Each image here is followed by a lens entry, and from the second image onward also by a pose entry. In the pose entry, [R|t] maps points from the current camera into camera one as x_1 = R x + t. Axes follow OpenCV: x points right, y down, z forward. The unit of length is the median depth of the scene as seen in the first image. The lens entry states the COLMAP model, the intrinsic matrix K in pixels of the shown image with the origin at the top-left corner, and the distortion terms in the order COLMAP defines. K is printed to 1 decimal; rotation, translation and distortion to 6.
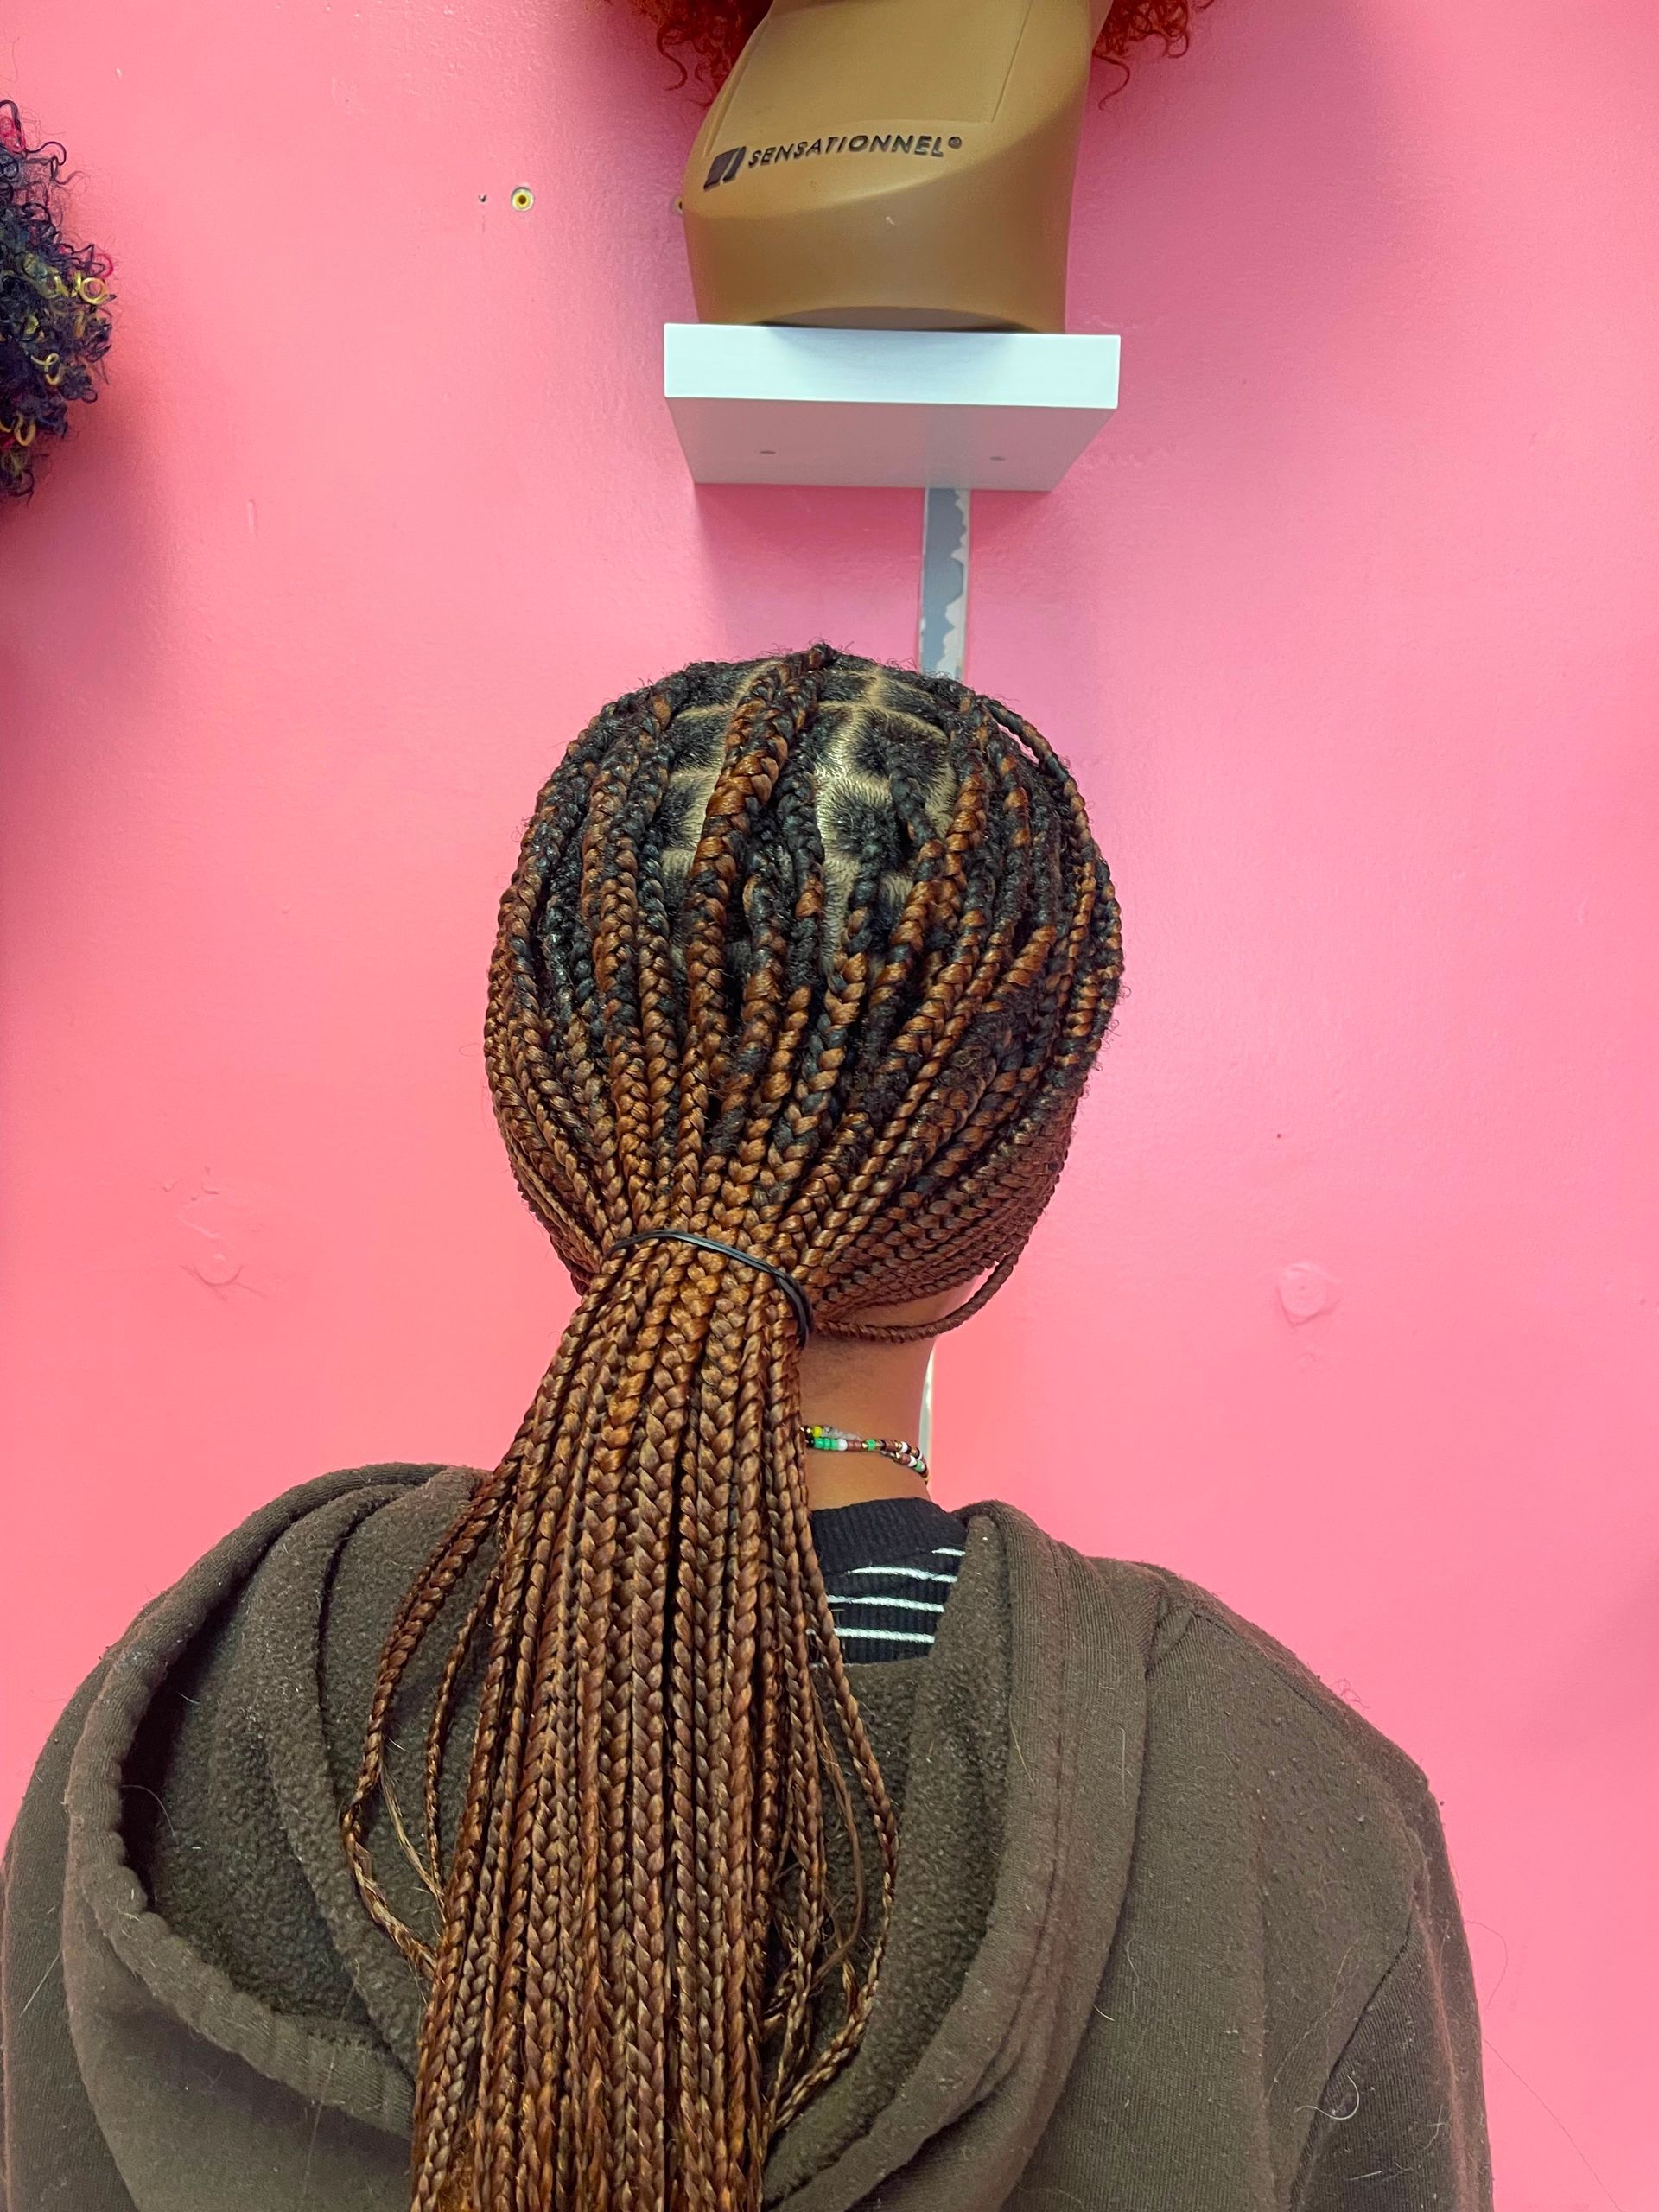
lens RADIAL K [[1650.6, 0, 844.9], [0, 1650.6, 1125.0], [0, 0, 1]] dist [0.040145, -0.050644]
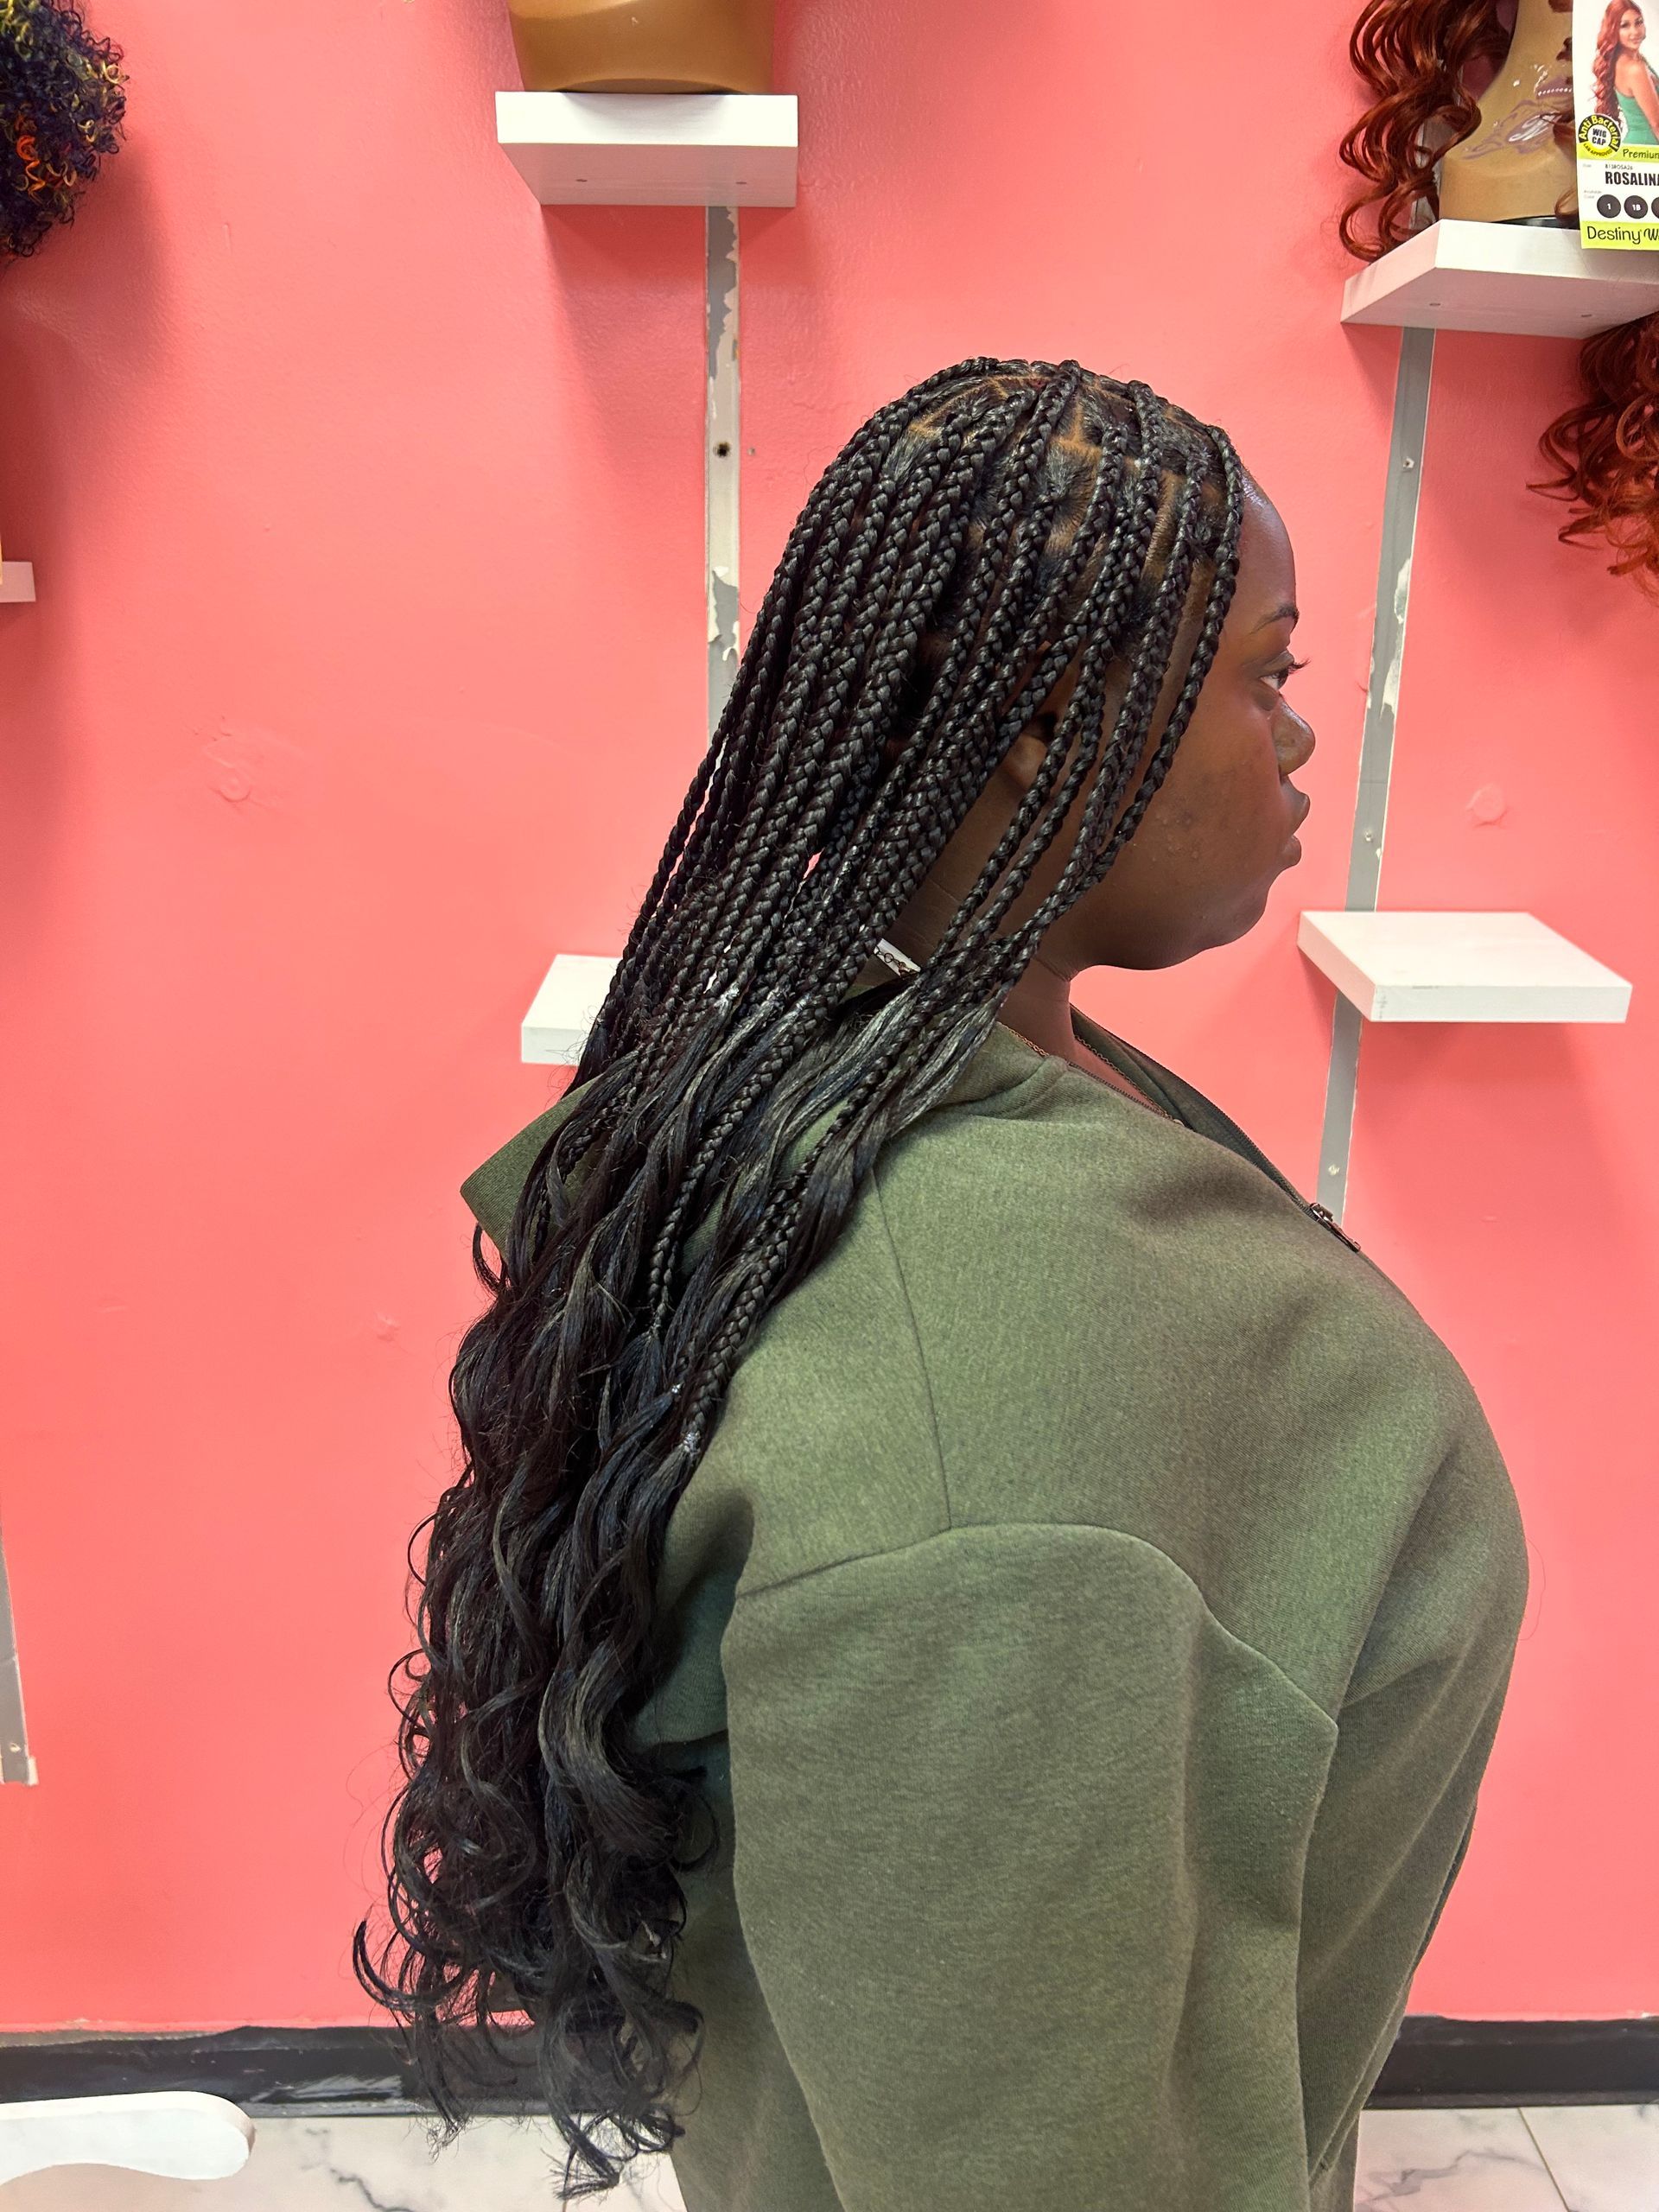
lens RADIAL K [[1650.6, 0, 841.1], [0, 1650.6, 1097.5], [0, 0, 1]] dist [0.040145, -0.050644]
pose [[0.999871, -0.016029, -0.000215, 0.168891], [0.015943, 0.992909, 0.117802, 0.224092], [-0.001675, -0.117791, 0.993037, -0.542312]]
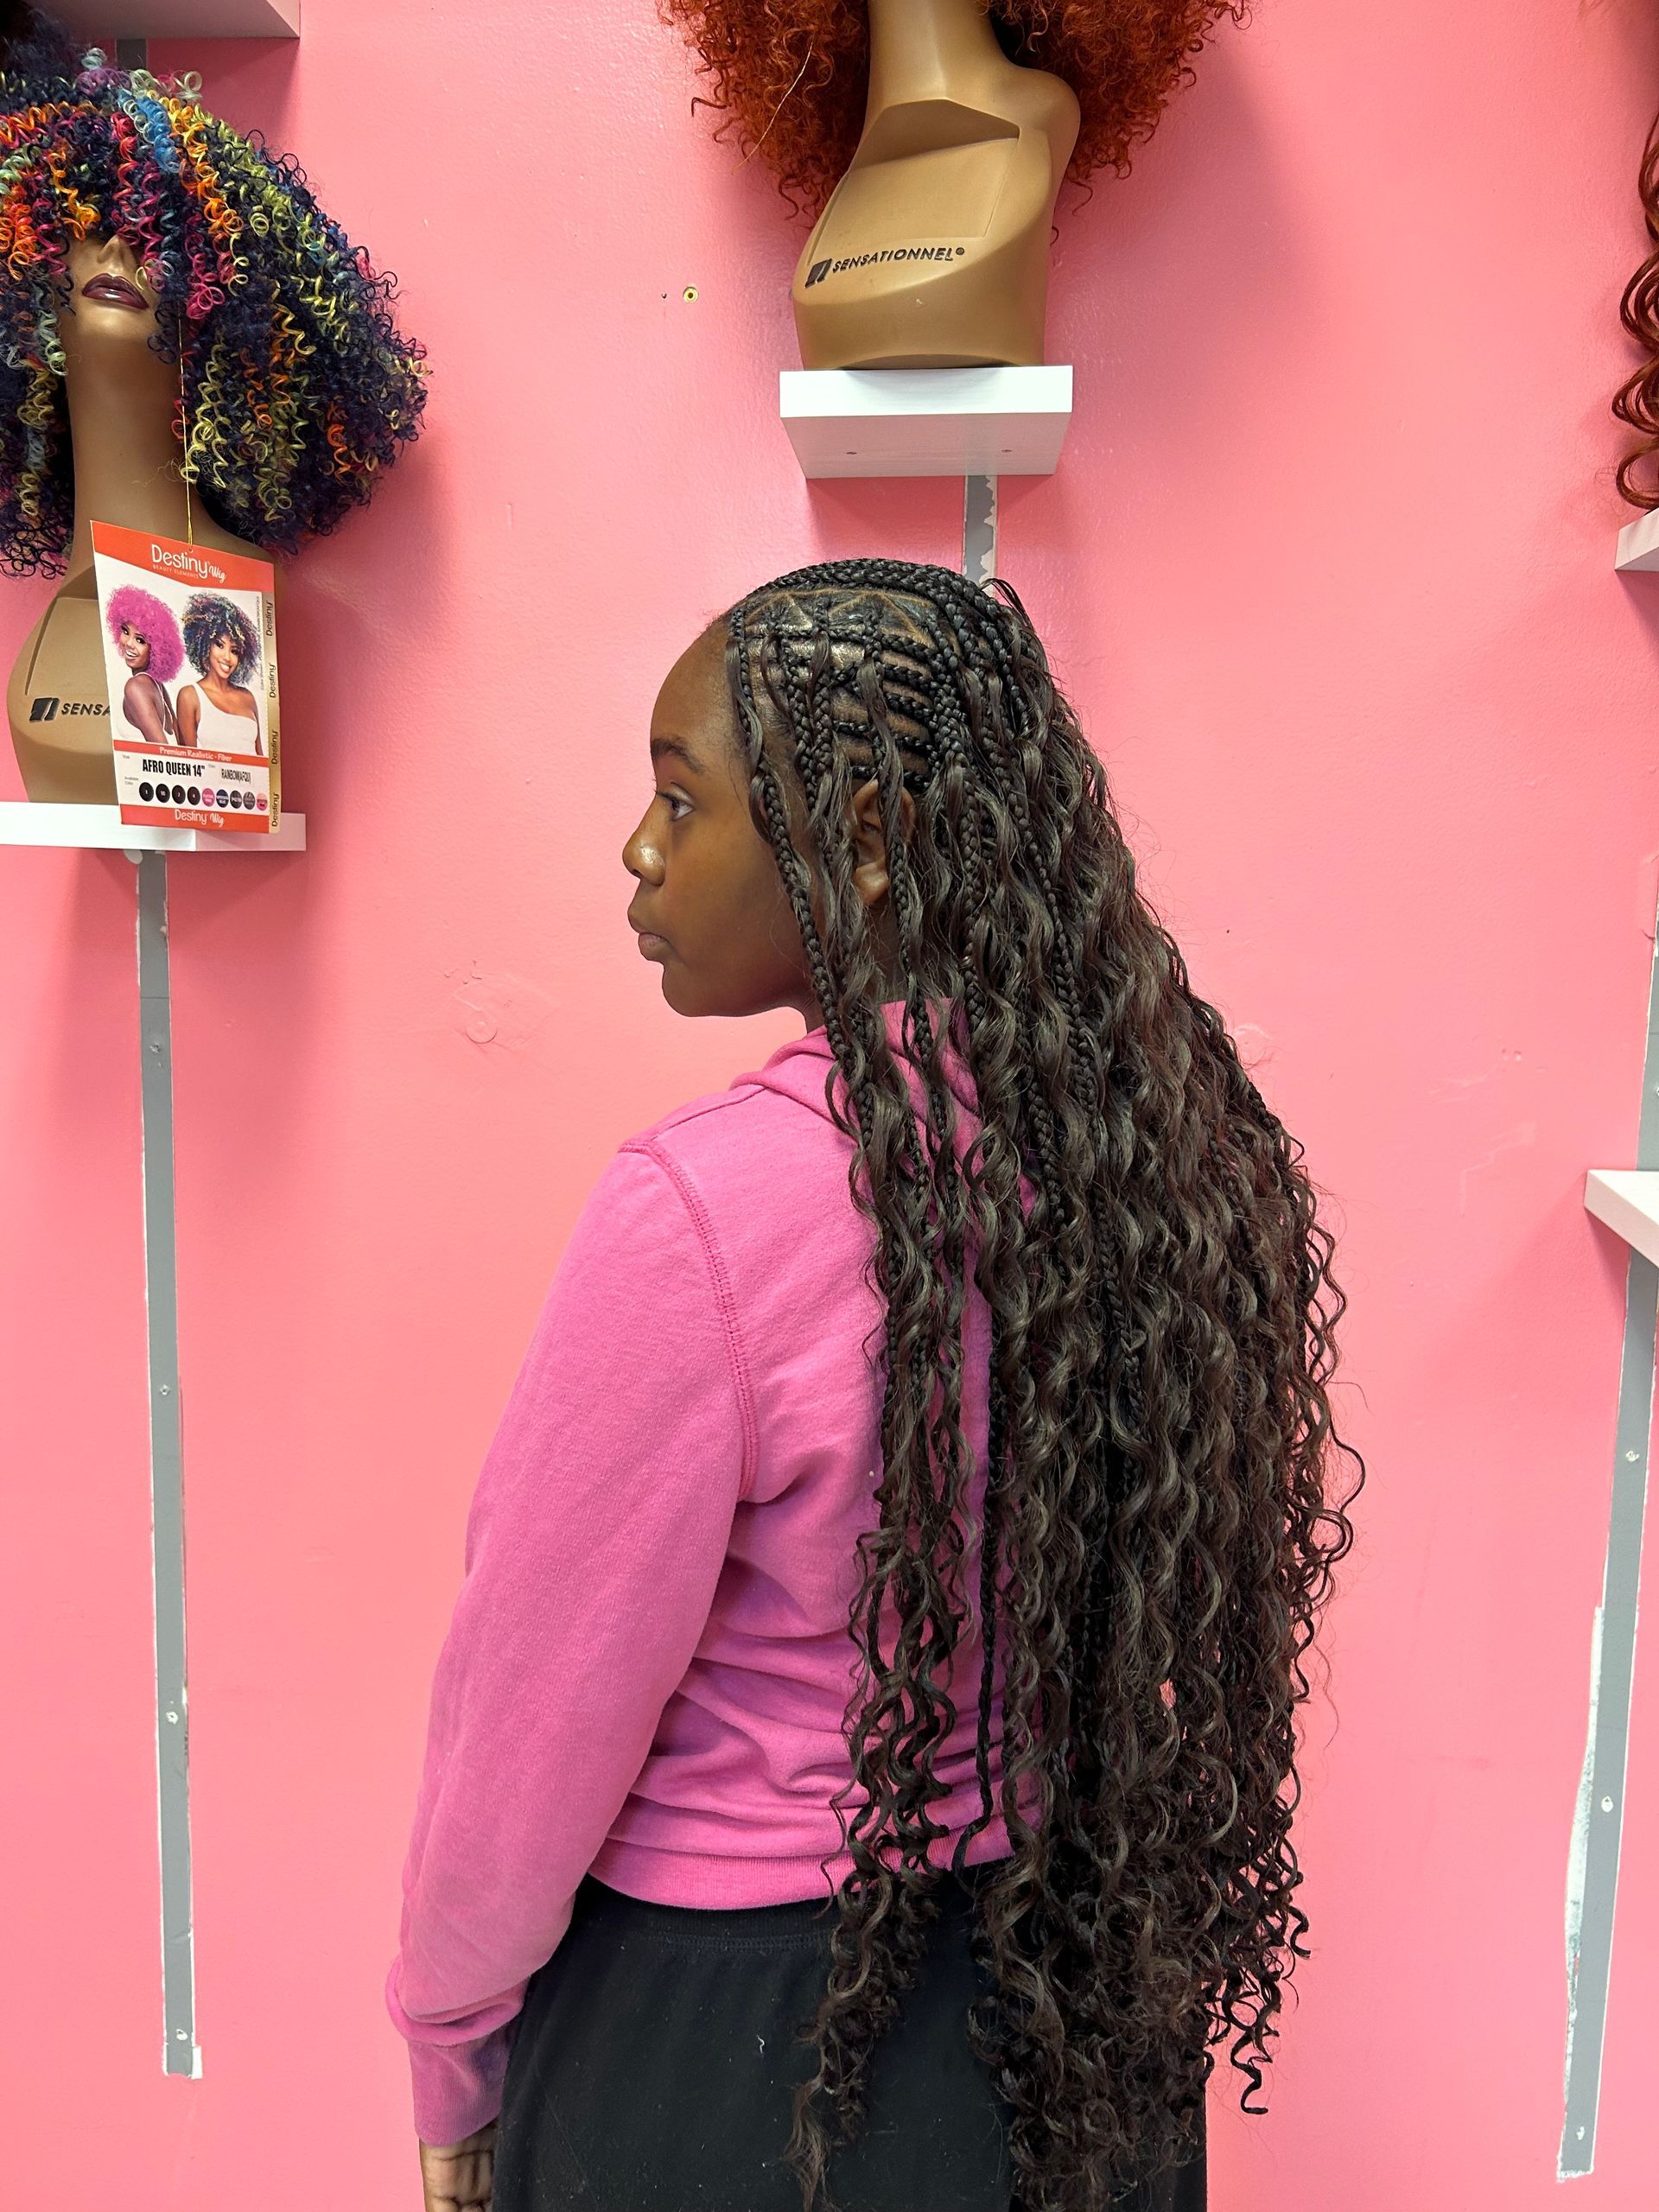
lens RADIAL K [[1650.6, 0, 832.6], [0, 1650.6, 1105.0], [0, 0, 1]] dist [0.040145, -0.050644]
pose [[0.995002, -0.002458, -0.099822, 0.085100], [-0.000849, 0.999452, -0.033076, 0.233317], [0.099848, 0.032996, 0.994455, -0.474263]]
